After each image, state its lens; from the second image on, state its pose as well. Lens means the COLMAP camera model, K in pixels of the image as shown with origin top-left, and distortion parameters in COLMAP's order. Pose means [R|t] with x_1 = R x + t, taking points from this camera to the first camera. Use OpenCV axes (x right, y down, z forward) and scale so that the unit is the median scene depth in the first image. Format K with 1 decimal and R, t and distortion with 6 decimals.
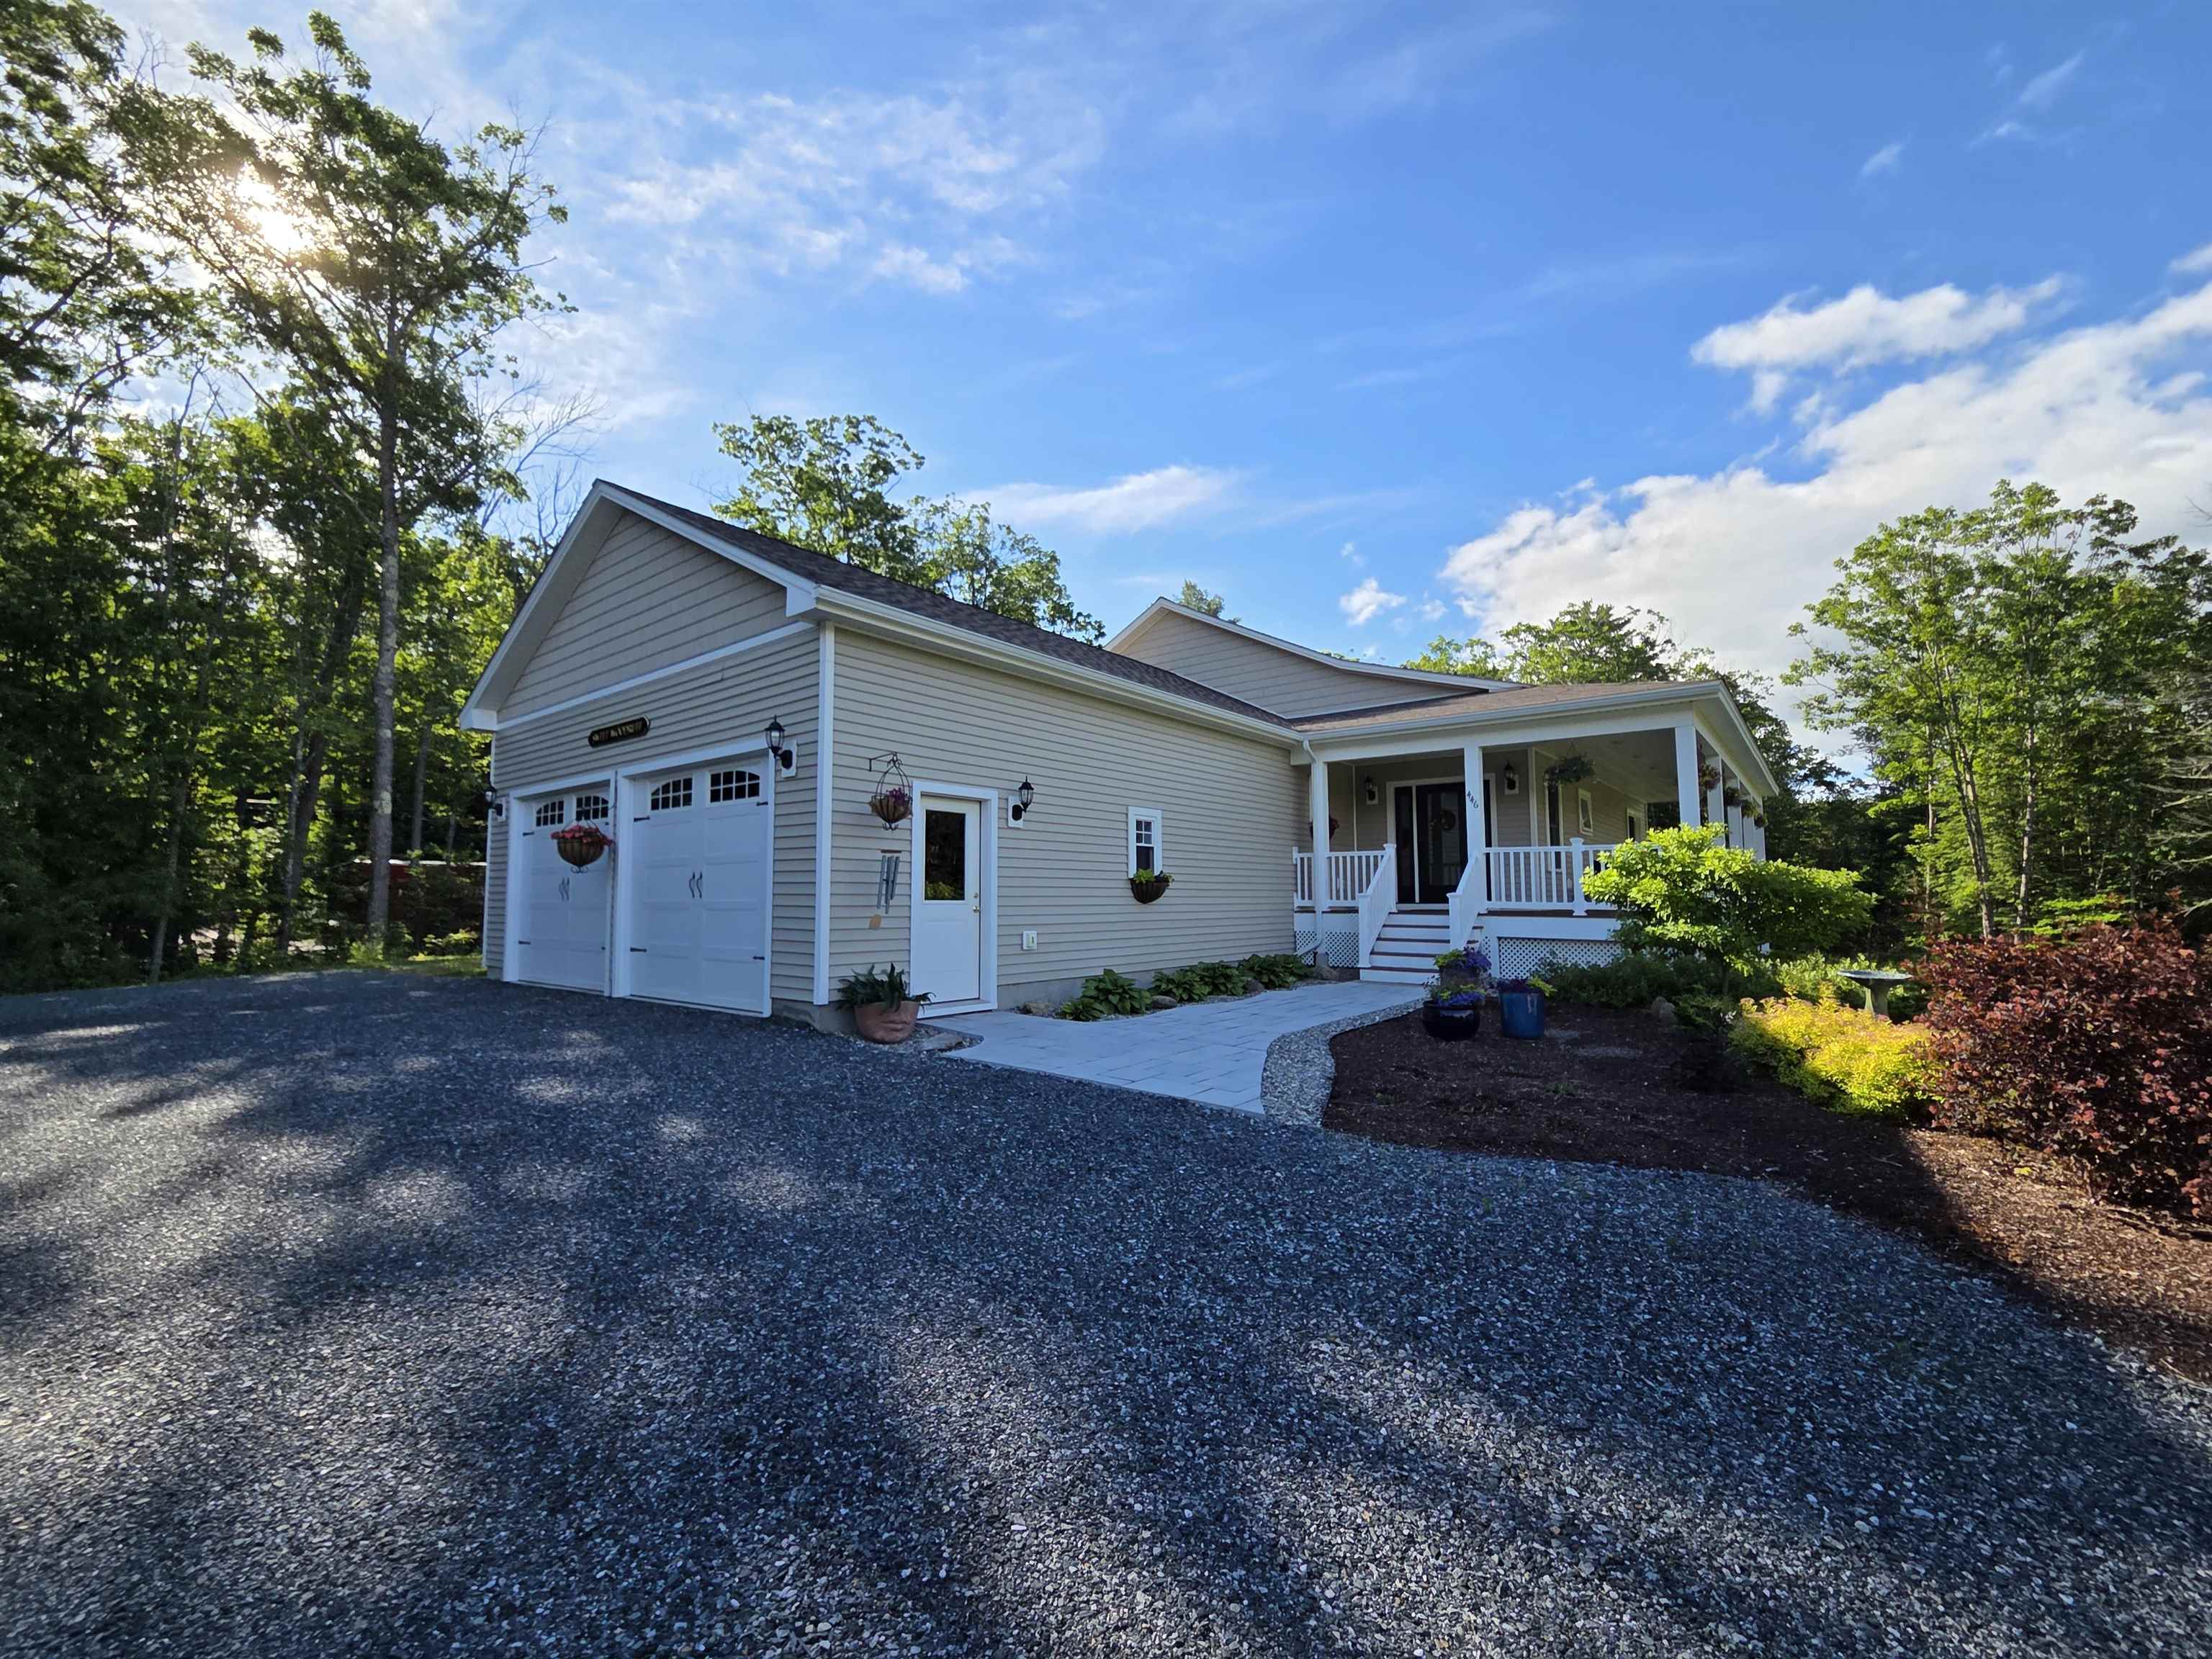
lens RADIAL K [[891.6, 0, 1106.0], [0, 891.6, 829.5], [0, 0, 1]] dist [0.054525, 0.000062]
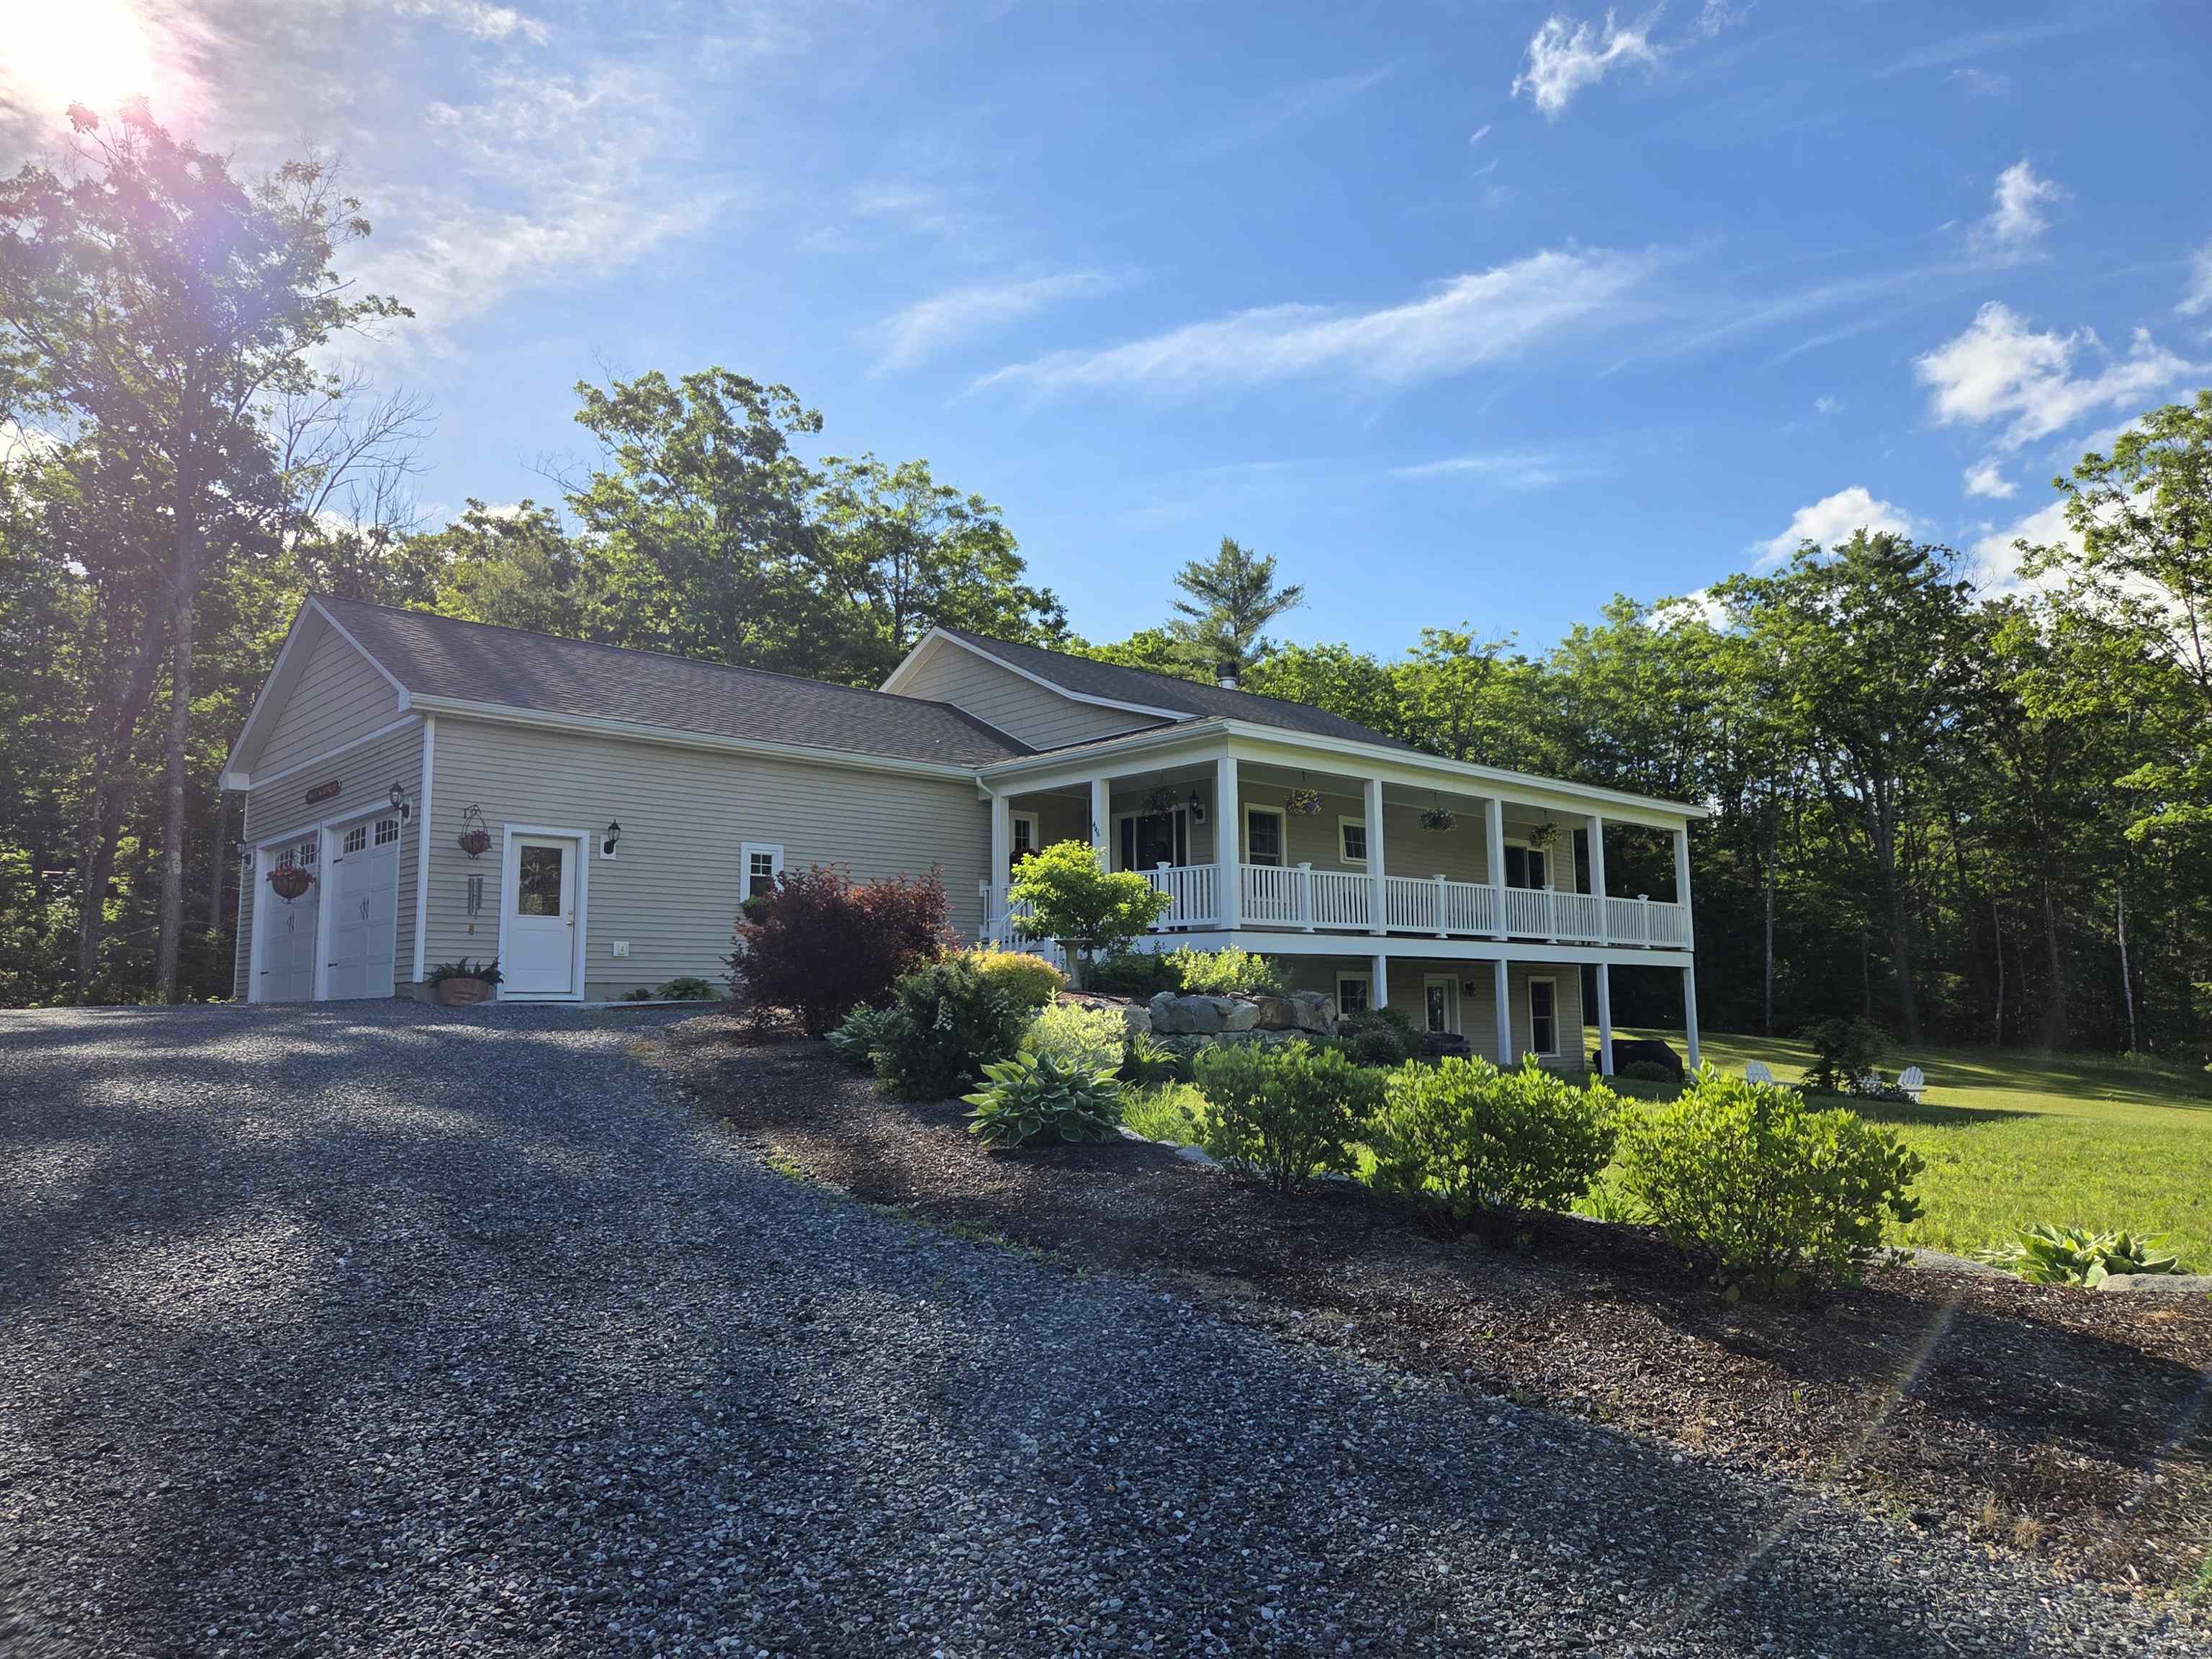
lens RADIAL K [[1460.2, 0, 1106.0], [0, 1460.2, 829.5], [0, 0, 1]] dist [0.098334, -0.001119]
pose [[0.990929, -0.024196, -0.132192, 0.737802], [0.017794, 0.998621, -0.049401, 0.060082], [0.133205, 0.046600, 0.989992, -0.825778]]
